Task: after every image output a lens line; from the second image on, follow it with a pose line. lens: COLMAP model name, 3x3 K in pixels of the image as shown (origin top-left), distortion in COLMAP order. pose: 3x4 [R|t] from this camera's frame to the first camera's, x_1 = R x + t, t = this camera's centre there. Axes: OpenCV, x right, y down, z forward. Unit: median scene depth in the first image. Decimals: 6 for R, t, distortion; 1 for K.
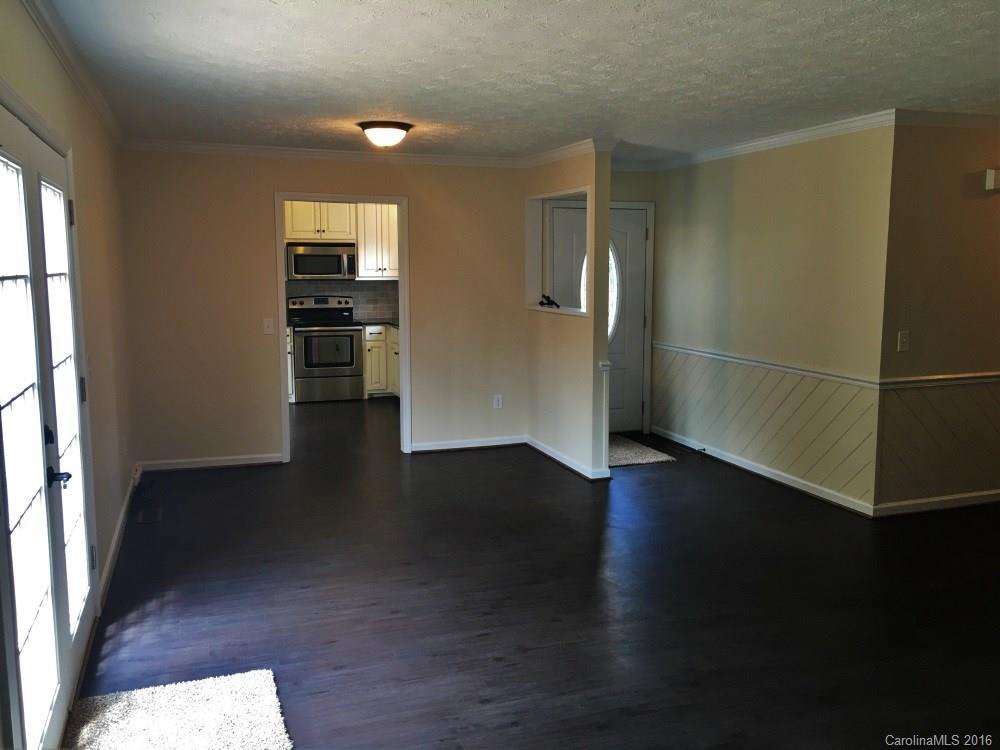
lens RADIAL K [[841.8, 0, 494.8], [0, 841.8, 369.2], [0, 0, 1]] dist [0.071743, -0.070023]
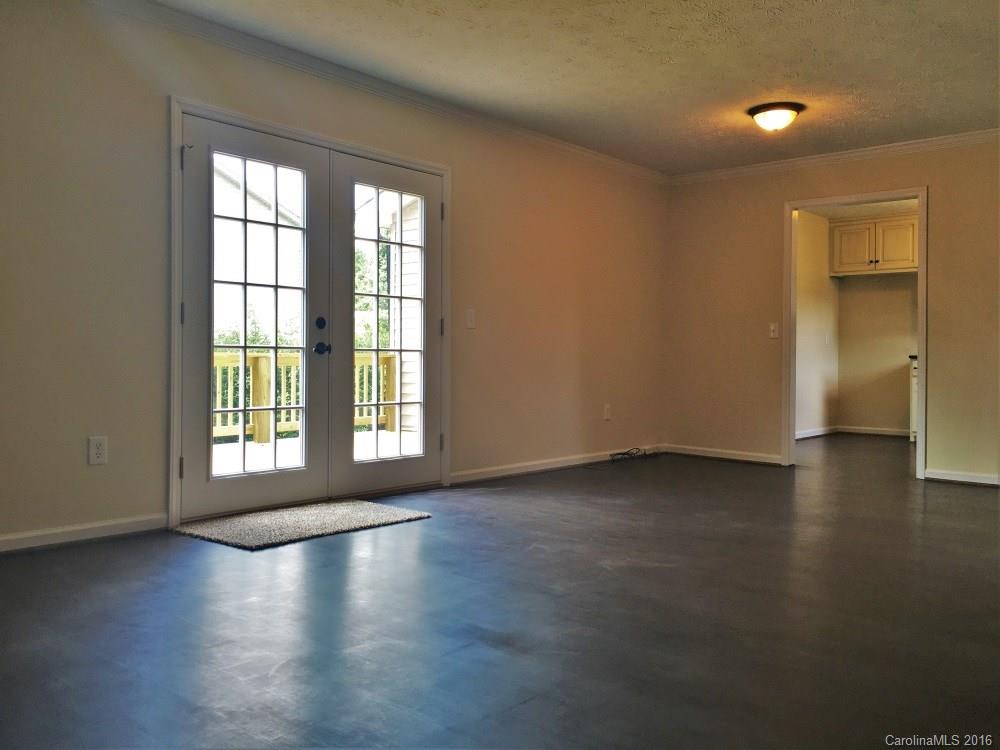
lens RADIAL K [[841.8, 0, 500.7], [0, 841.8, 360.7], [0, 0, 1]] dist [0.071743, -0.070023]
pose [[0.505400, 0.007791, -0.862850, 0.592953], [-0.114711, 0.991691, -0.058235, 0.109792], [0.855226, 0.128410, 0.502094, 0.245307]]
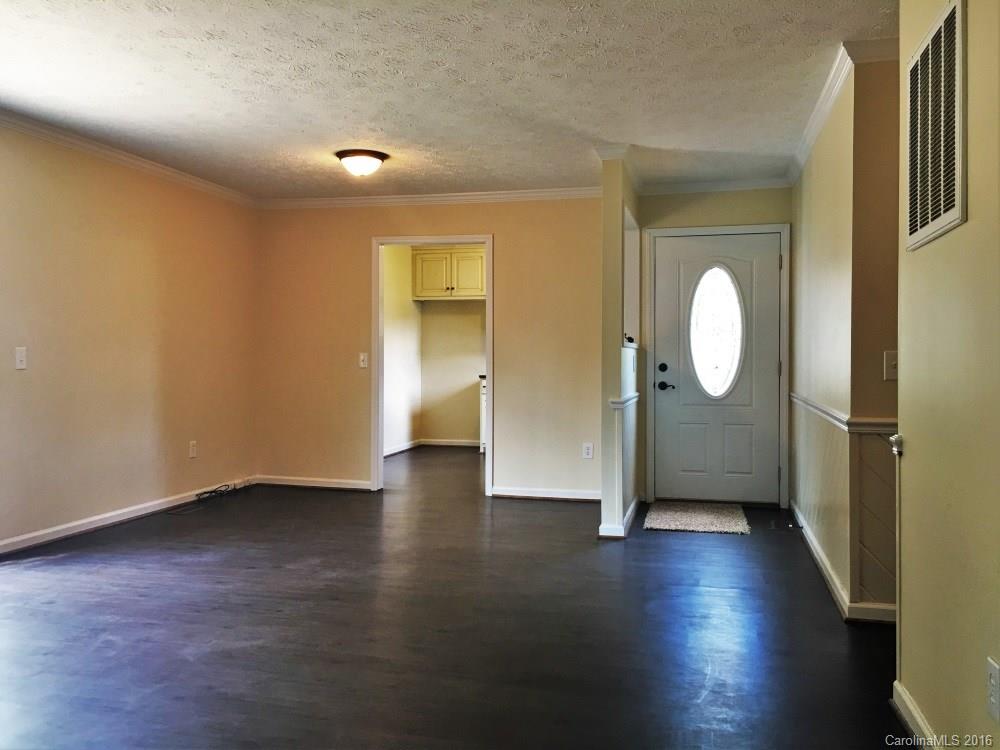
lens RADIAL K [[841.8, 0, 495.0], [0, 841.8, 367.3], [0, 0, 1]] dist [0.071743, -0.070023]
pose [[0.839008, 0.011228, -0.544004, 0.584891], [-0.072344, 0.993213, -0.091075, 0.055936], [0.539289, 0.115768, 0.834126, 0.249252]]
